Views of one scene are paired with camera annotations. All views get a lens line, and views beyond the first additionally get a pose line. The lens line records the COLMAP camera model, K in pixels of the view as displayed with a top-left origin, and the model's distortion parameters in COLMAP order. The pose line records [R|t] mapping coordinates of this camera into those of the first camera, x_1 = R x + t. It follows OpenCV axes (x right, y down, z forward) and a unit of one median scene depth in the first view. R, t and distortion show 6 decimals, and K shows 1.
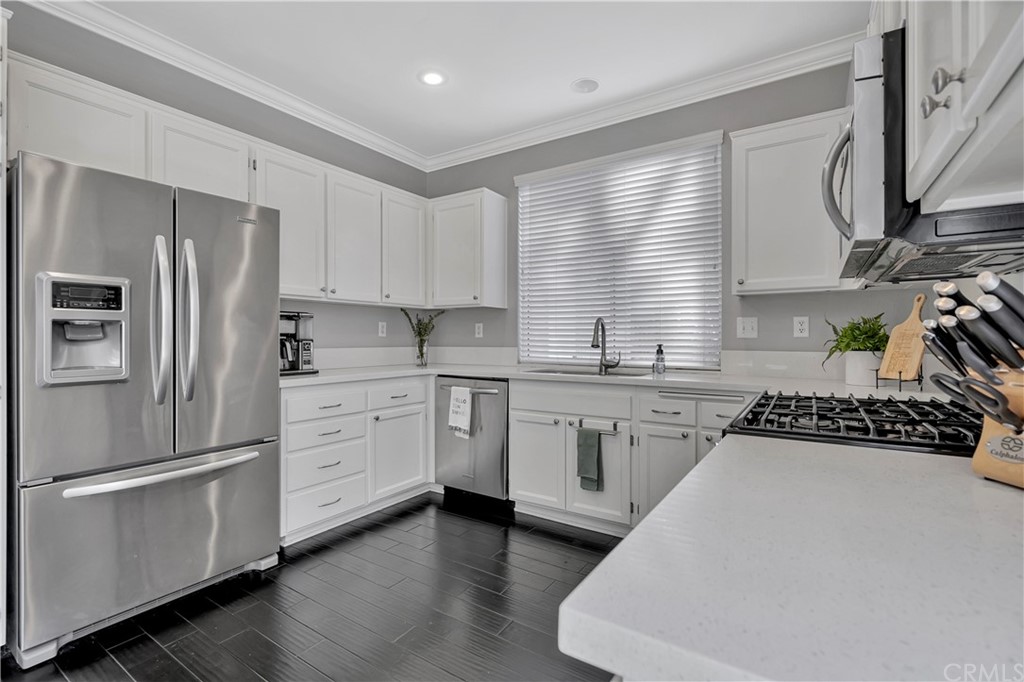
lens RADIAL K [[468.3, 0, 509.6], [0, 468.3, 337.9], [0, 0, 1]] dist [-0.000965, -0.000029]
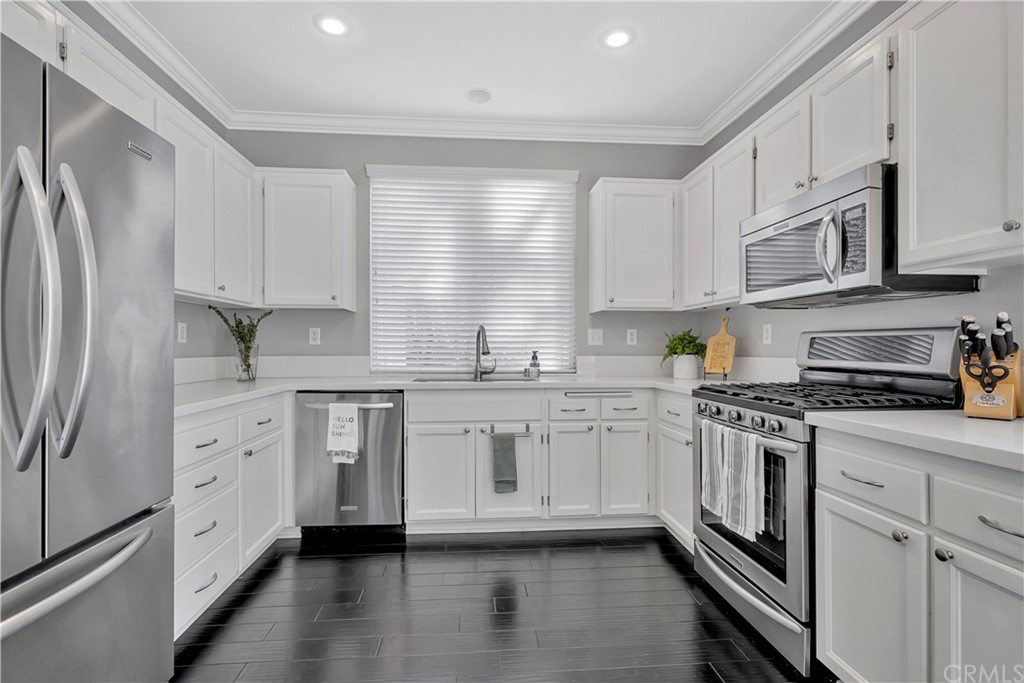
lens RADIAL K [[467.8, 0, 510.2], [0, 467.8, 347.1], [0, 0, 1]] dist [-0.003477, -0.000262]
pose [[0.784704, -0.000433, 0.619870, -0.400901], [-0.001459, 0.999996, 0.002546, 0.001387], [-0.619869, -0.002902, 0.784700, 0.160456]]
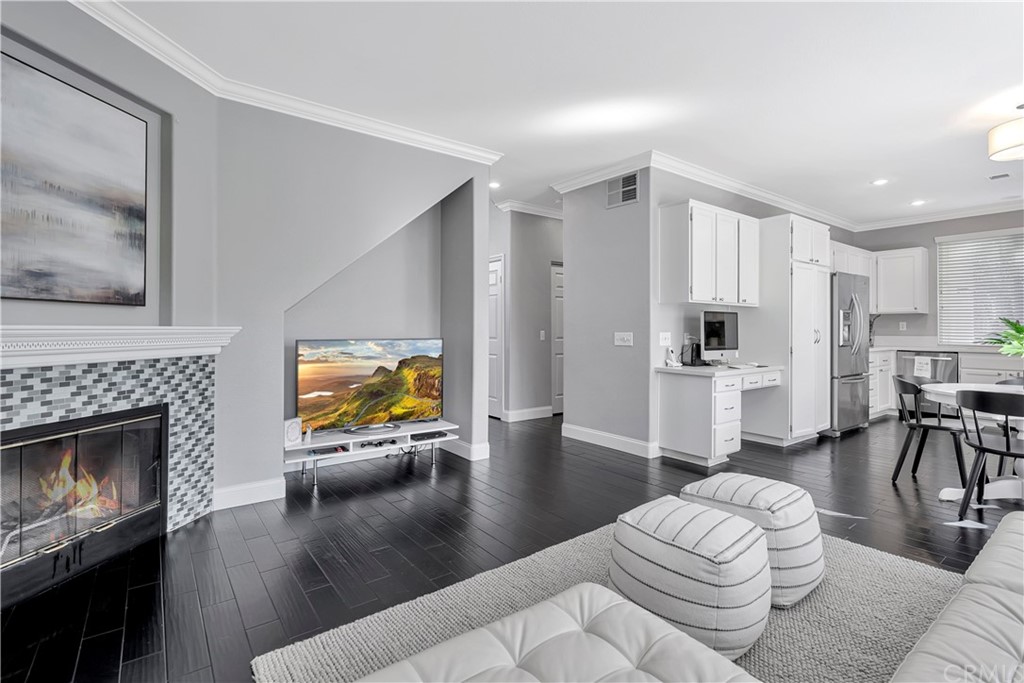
lens RADIAL K [[481.7, 0, 514.3], [0, 481.7, 327.7], [0, 0, 1]] dist [0.000020, -0.000211]
pose [[0.942834, 0.003439, -0.333244, -1.050766], [-0.005057, 0.999979, -0.003988, 0.003399], [0.333223, 0.005445, 0.942832, -1.448537]]
